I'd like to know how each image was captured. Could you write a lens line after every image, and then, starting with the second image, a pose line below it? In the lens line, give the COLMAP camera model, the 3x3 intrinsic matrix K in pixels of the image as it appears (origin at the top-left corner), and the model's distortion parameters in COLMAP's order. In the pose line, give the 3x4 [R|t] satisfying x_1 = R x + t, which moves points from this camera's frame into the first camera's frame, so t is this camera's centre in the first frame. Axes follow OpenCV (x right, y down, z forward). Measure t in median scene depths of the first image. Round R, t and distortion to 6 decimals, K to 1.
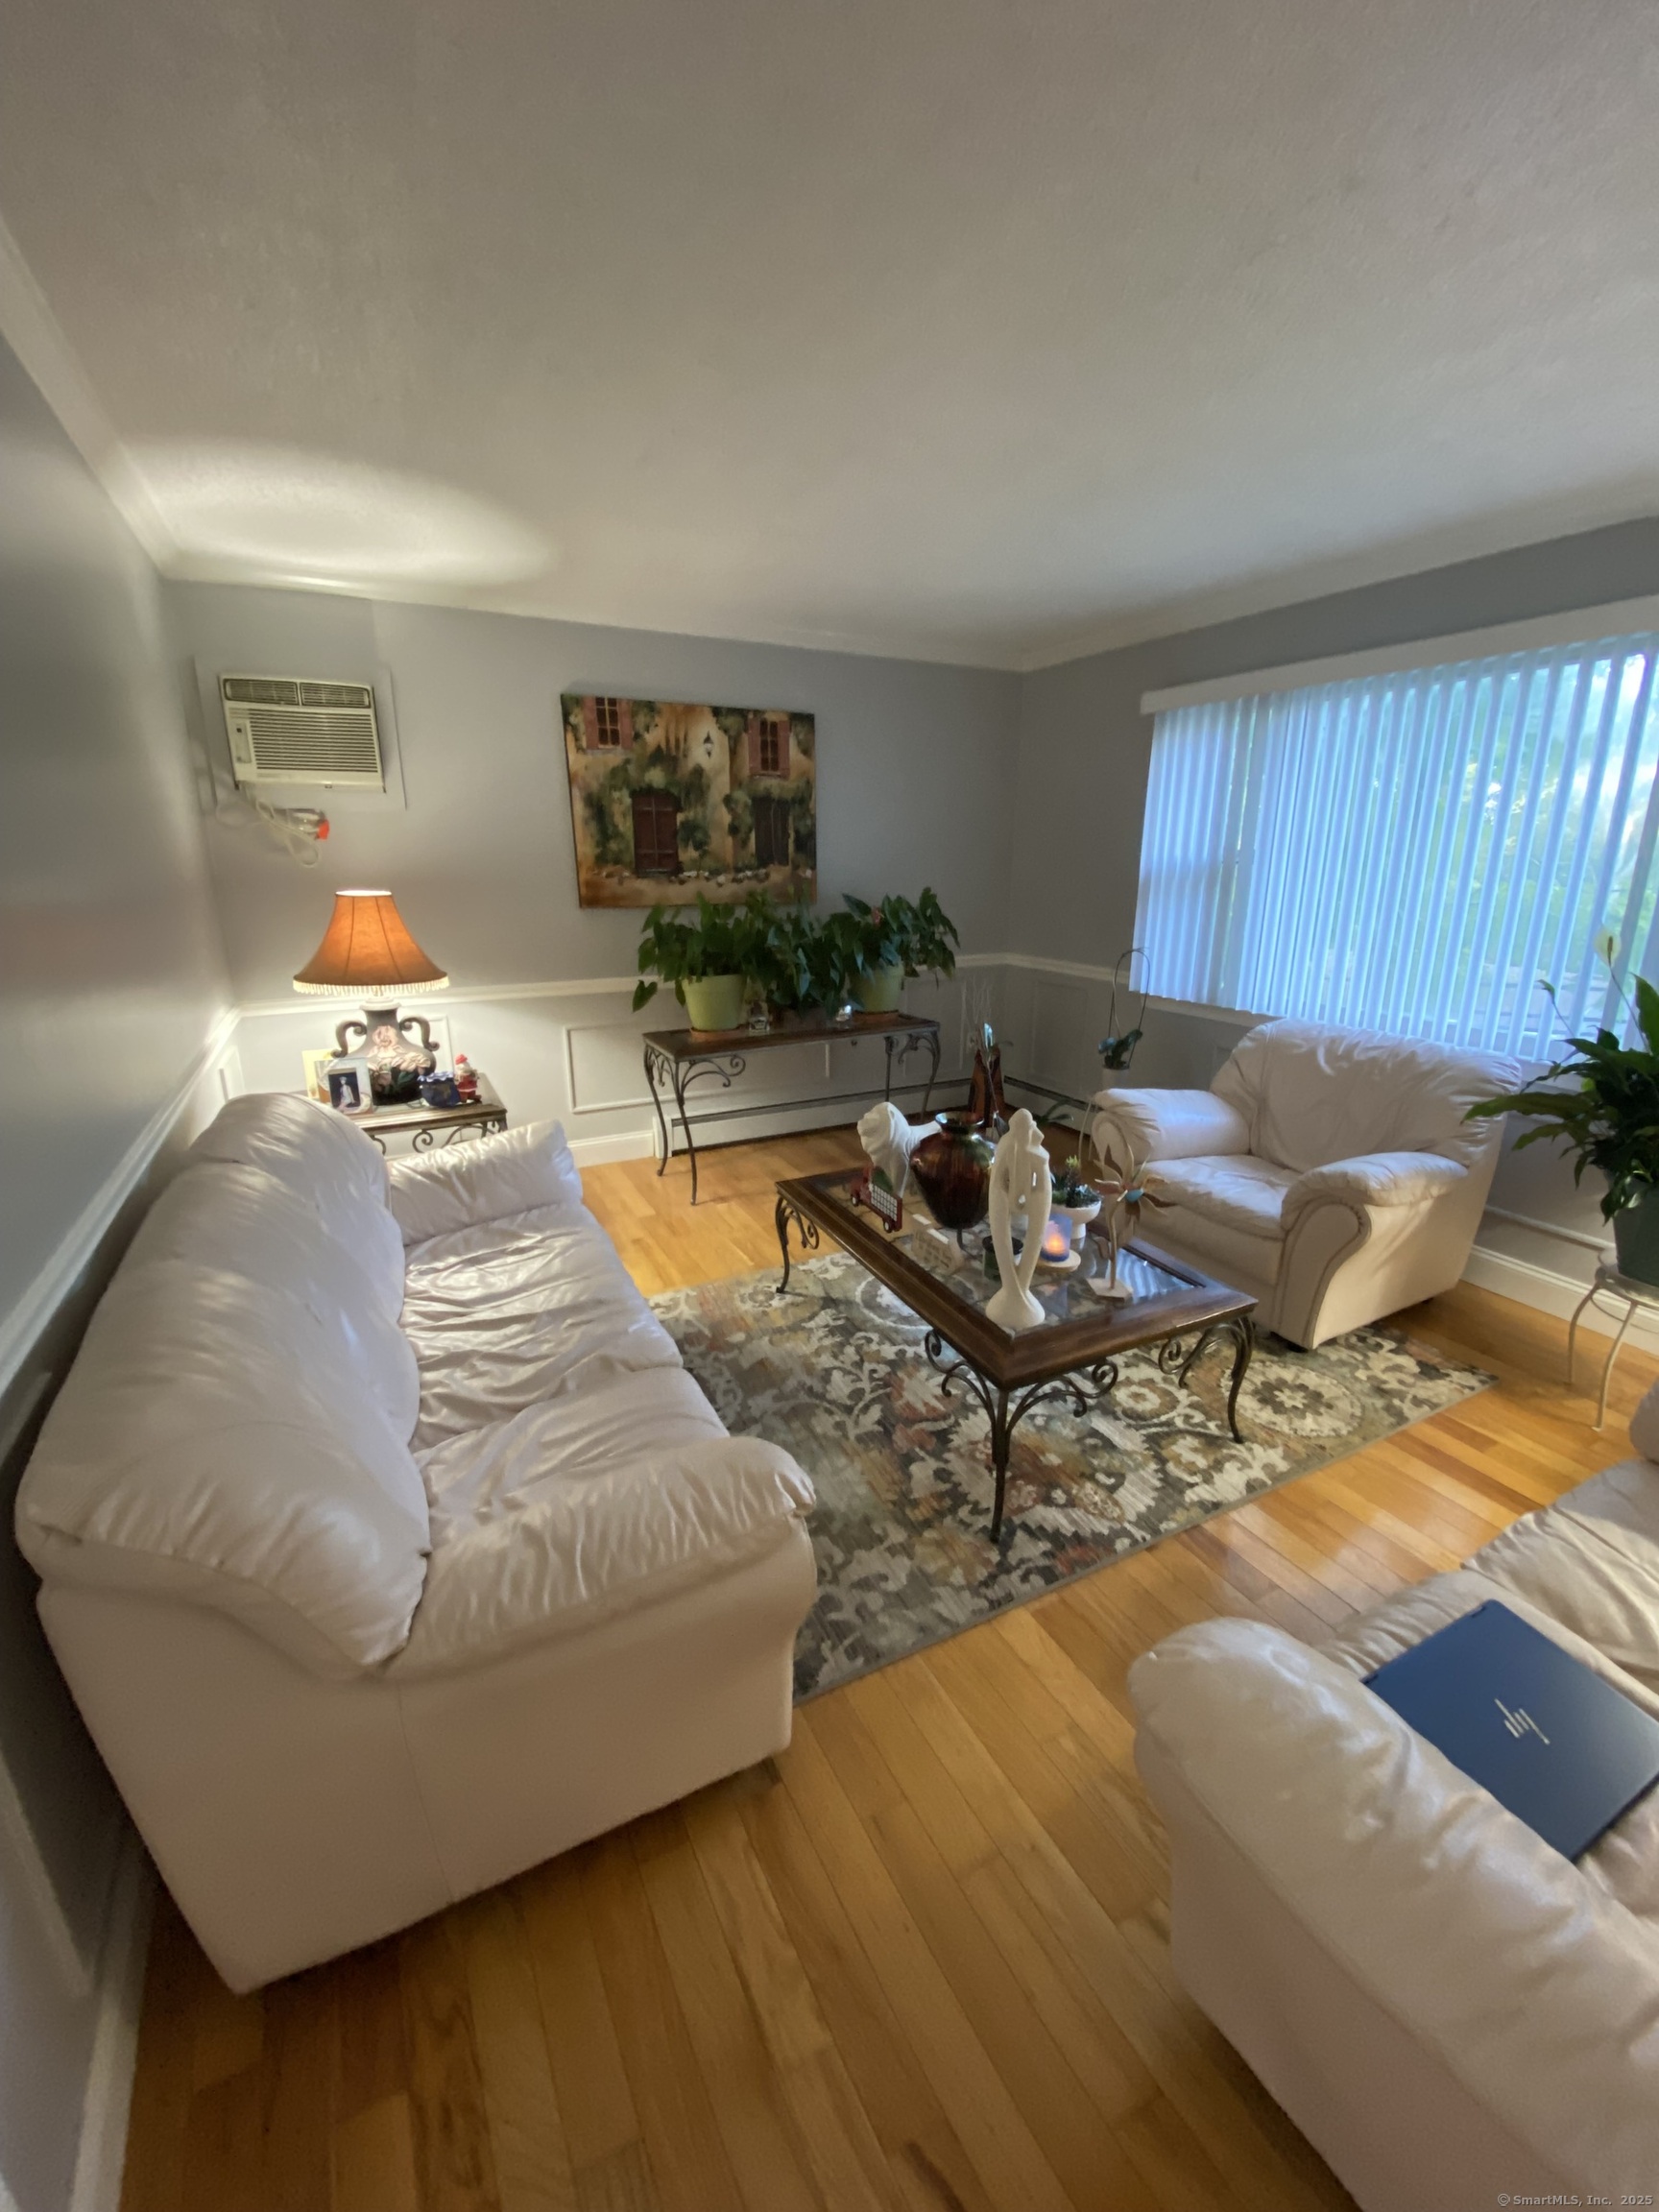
lens RADIAL K [[903.7, 0, 830.8], [0, 903.7, 1102.3], [0, 0, 1]] dist [-0.011214, -0.000356]
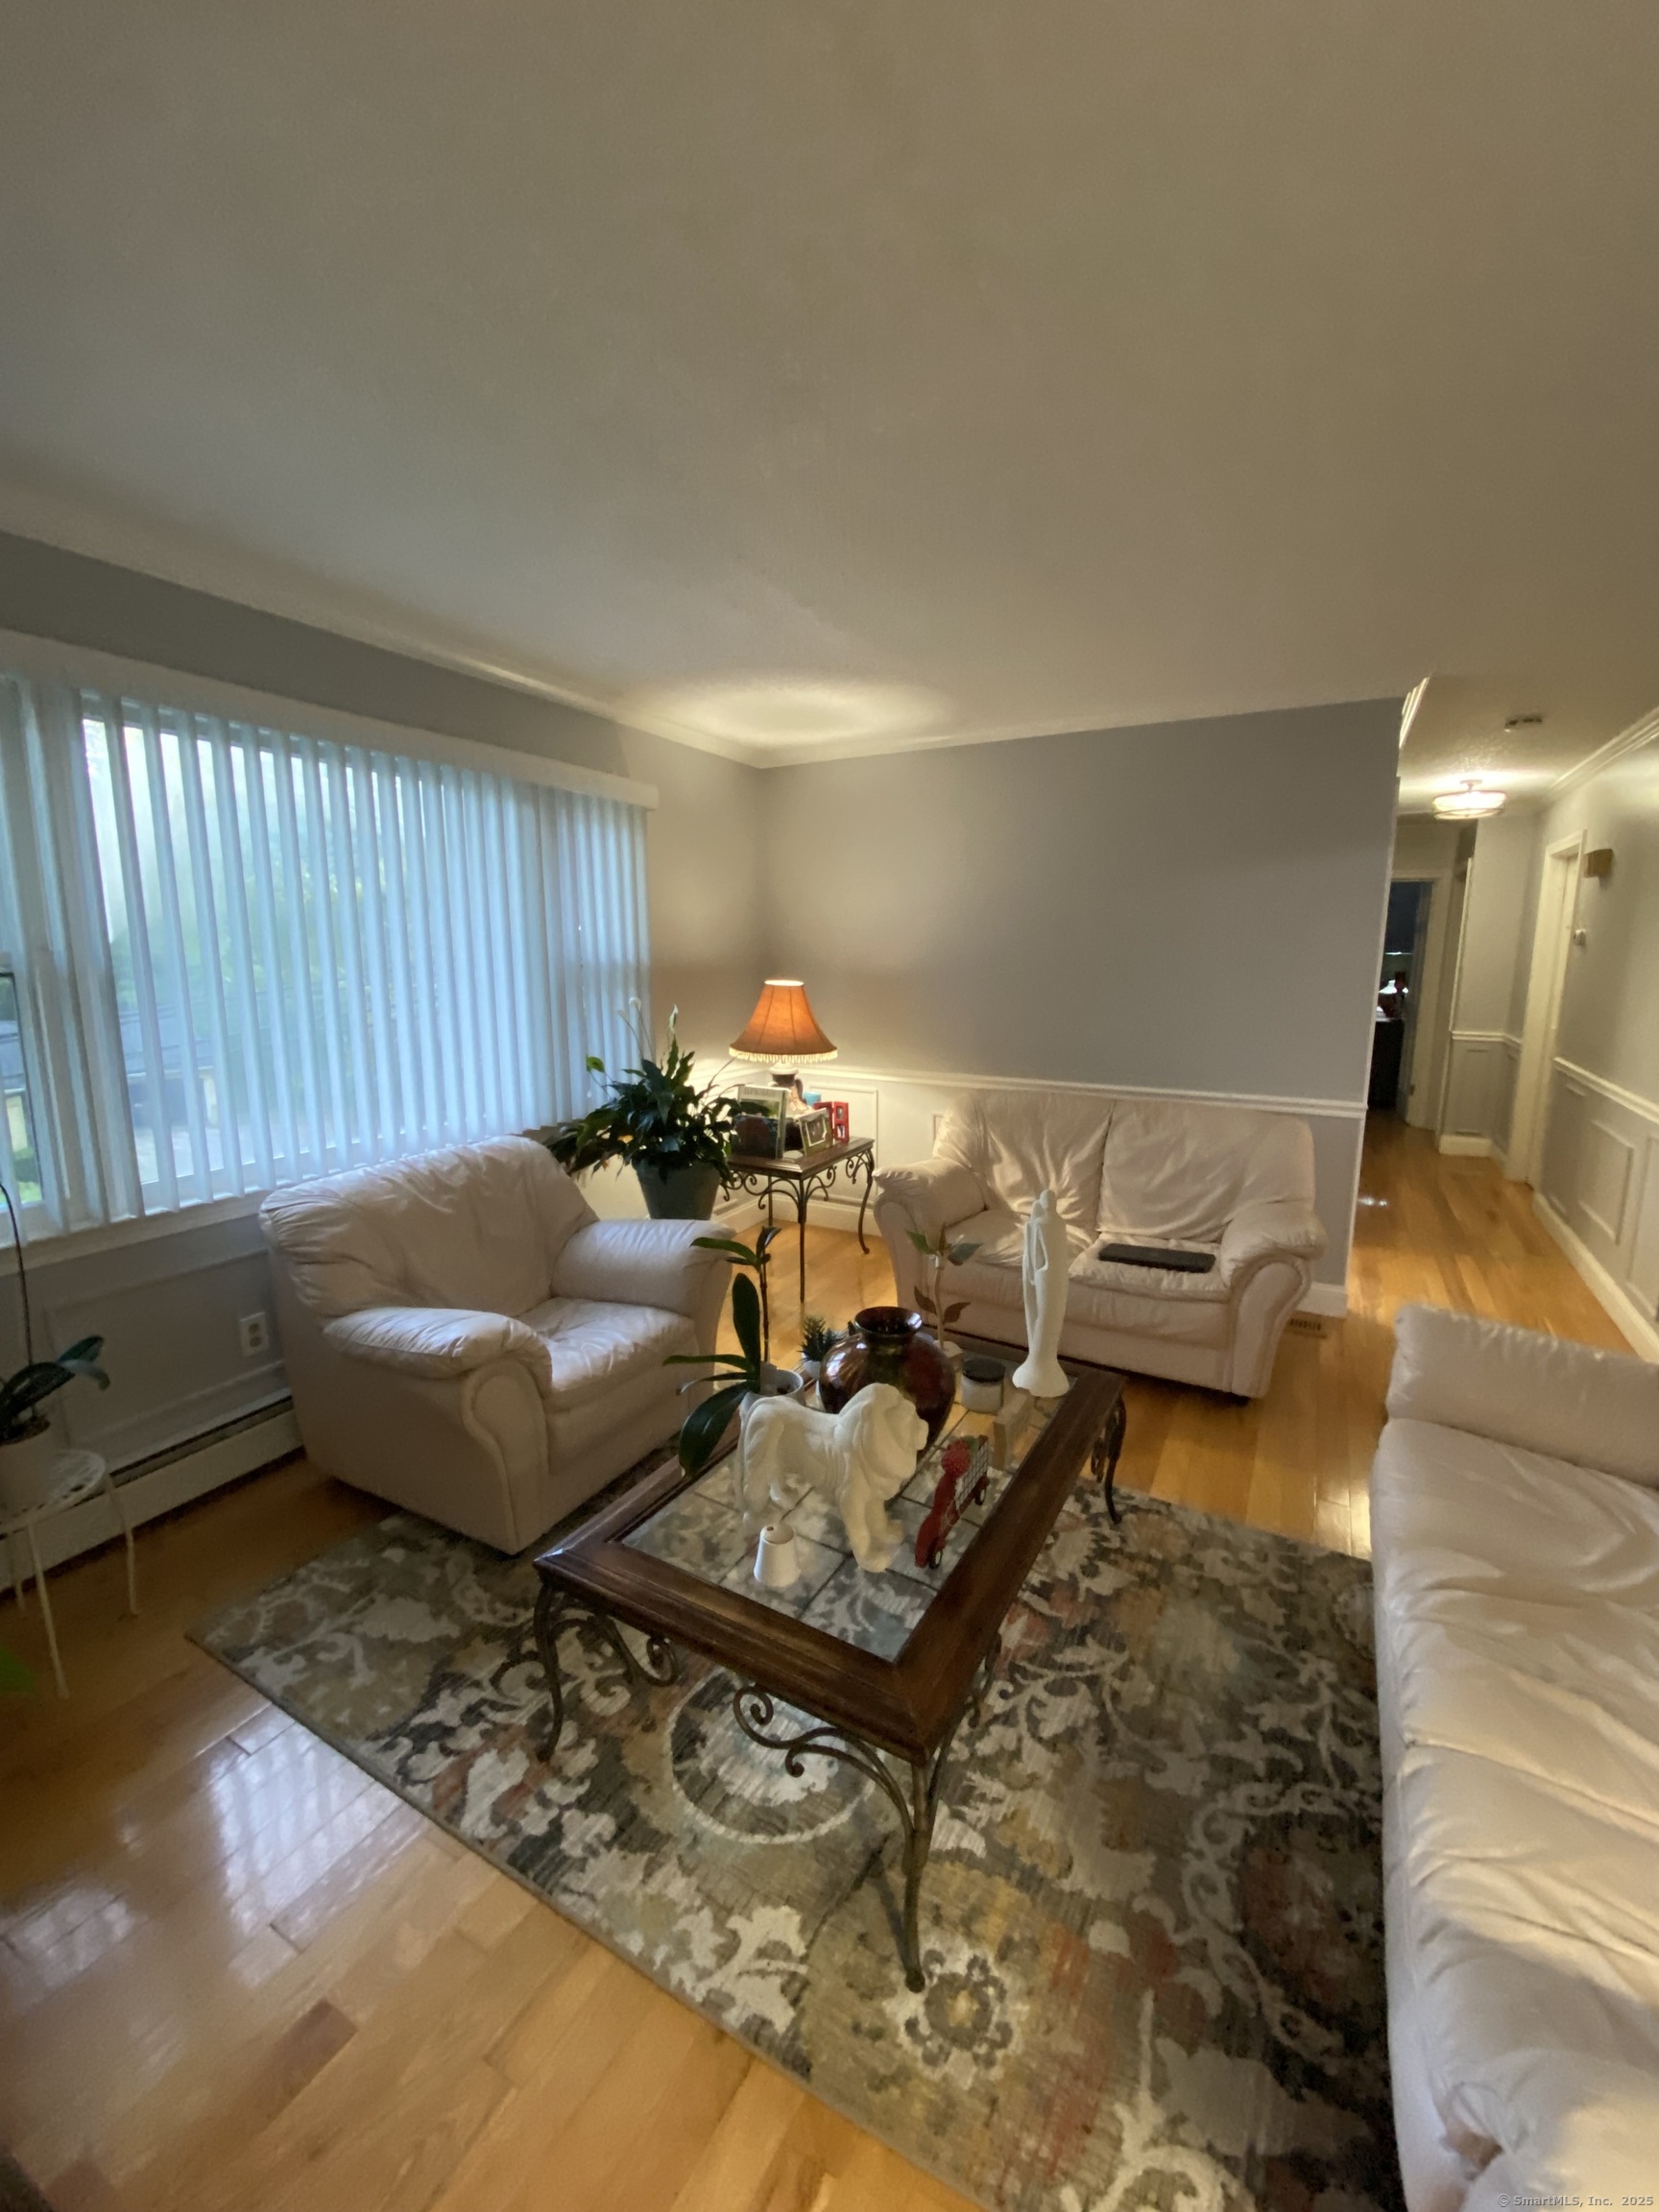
lens RADIAL K [[903.7, 0, 819.0], [0, 903.7, 1092.5], [0, 0, 1]] dist [-0.011214, -0.000356]
pose [[-0.558193, -0.132407, 0.819078, -0.397321], [0.238227, 0.920043, 0.311077, -0.398609], [-0.794776, 0.368767, -0.482018, 1.330992]]
